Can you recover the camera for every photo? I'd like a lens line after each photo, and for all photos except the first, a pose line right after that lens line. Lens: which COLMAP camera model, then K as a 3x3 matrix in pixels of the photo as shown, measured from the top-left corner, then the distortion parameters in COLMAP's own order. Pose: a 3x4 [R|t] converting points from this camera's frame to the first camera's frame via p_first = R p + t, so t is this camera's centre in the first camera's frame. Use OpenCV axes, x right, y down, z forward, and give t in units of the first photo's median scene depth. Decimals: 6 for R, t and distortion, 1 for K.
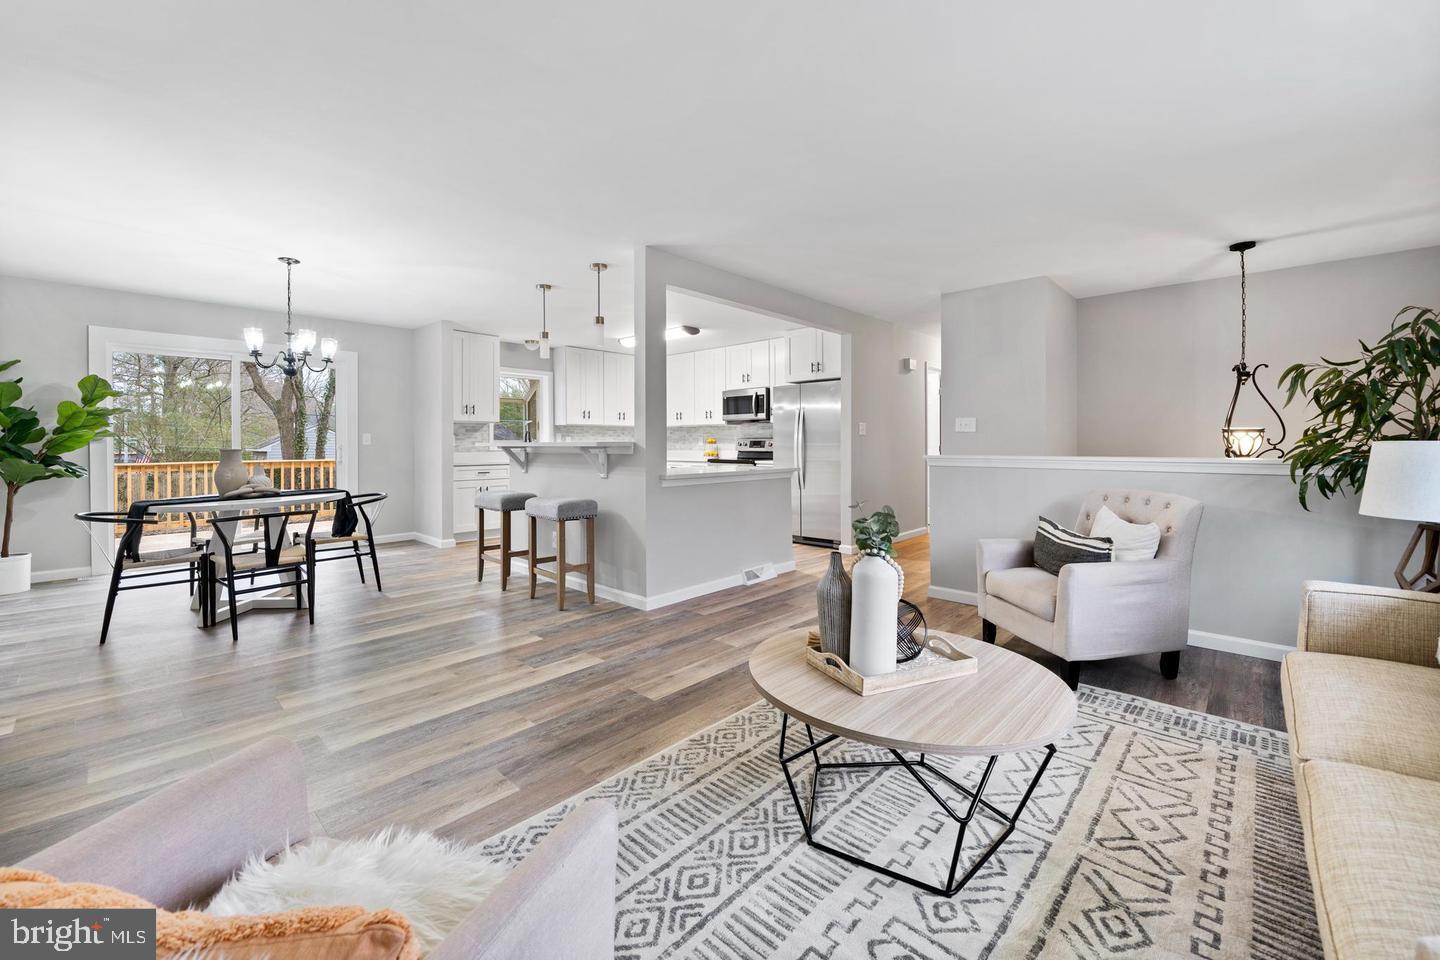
lens RADIAL K [[582.7, 0, 720.9], [0, 582.7, 444.2], [0, 0, 1]] dist [0.000129, 0.000018]
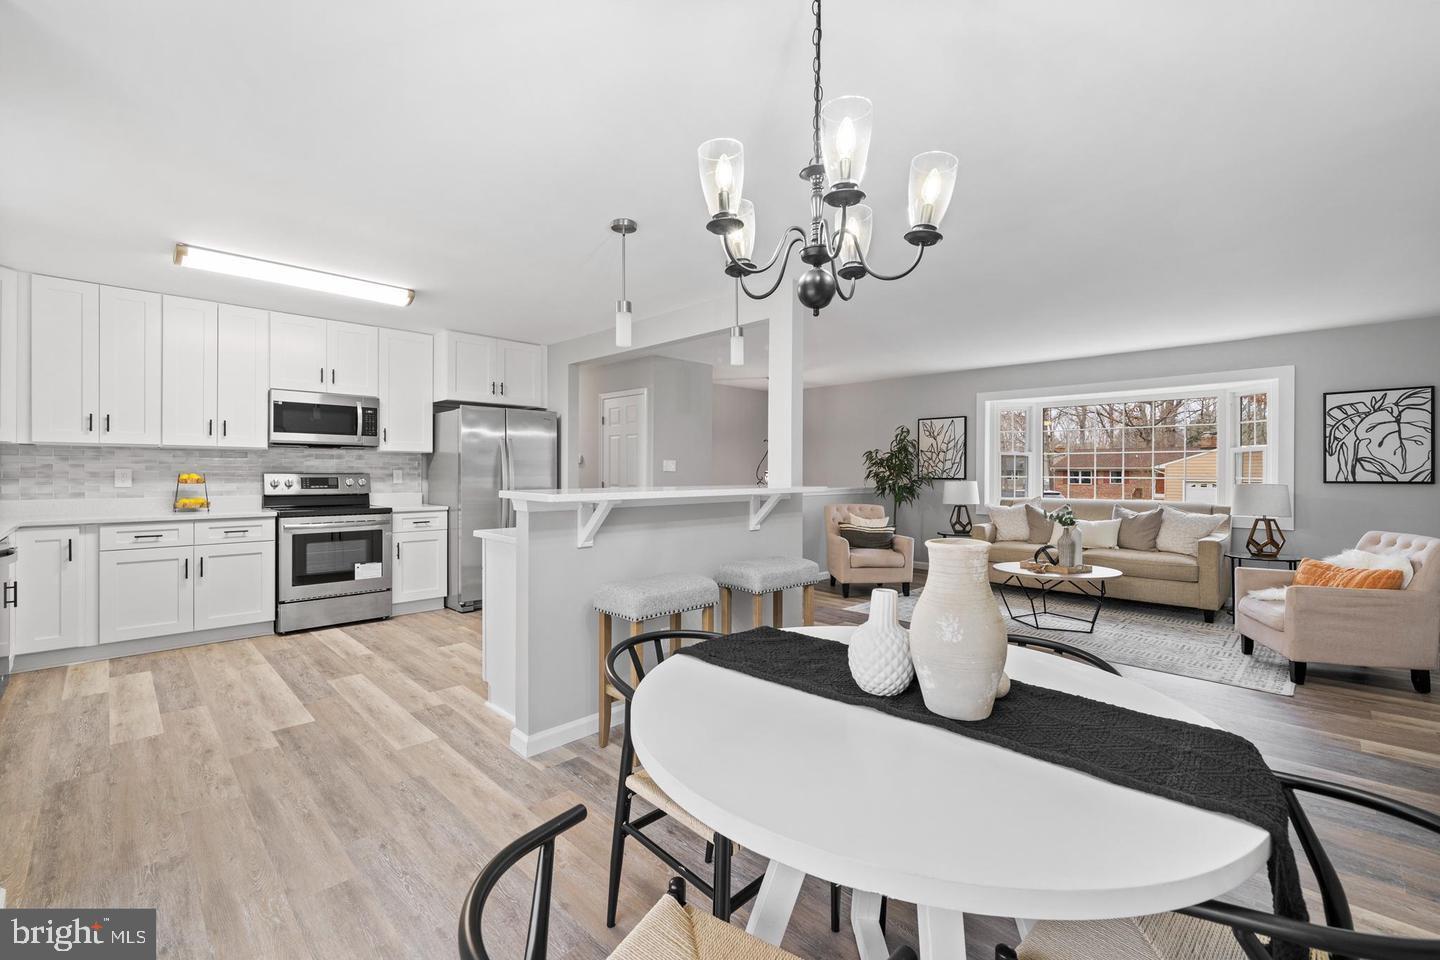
lens RADIAL K [[614.4, 0, 720.0], [0, 614.4, 472.2], [0, 0, 1]] dist [0.000286, 0.000119]
pose [[0.037724, -0.002610, 0.999285, -0.593361], [-0.002383, 0.999994, 0.002702, -0.014440], [-0.999285, -0.002483, 0.037717, 0.561759]]
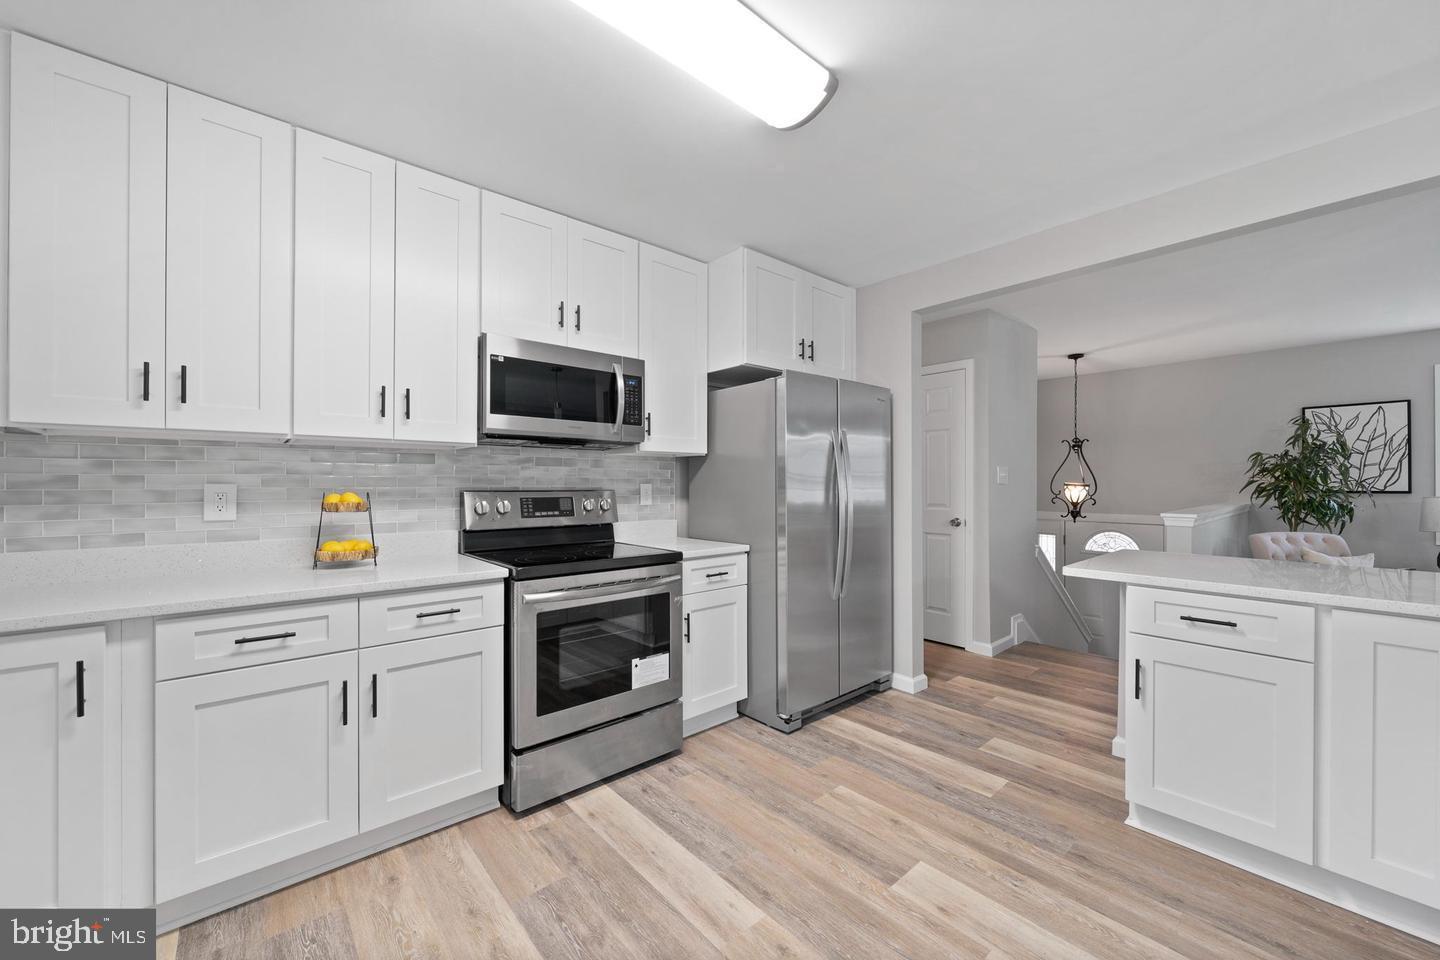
lens RADIAL K [[550.6, 0, 720.0], [0, 550.6, 480.0], [0, 0, 1]] dist [-0.001148, -0.000023]
pose [[0.104698, 0.005725, 0.994488, -0.273041], [0.003251, 0.999976, -0.006099, -0.014382], [-0.994499, 0.003872, 0.104676, 0.879829]]
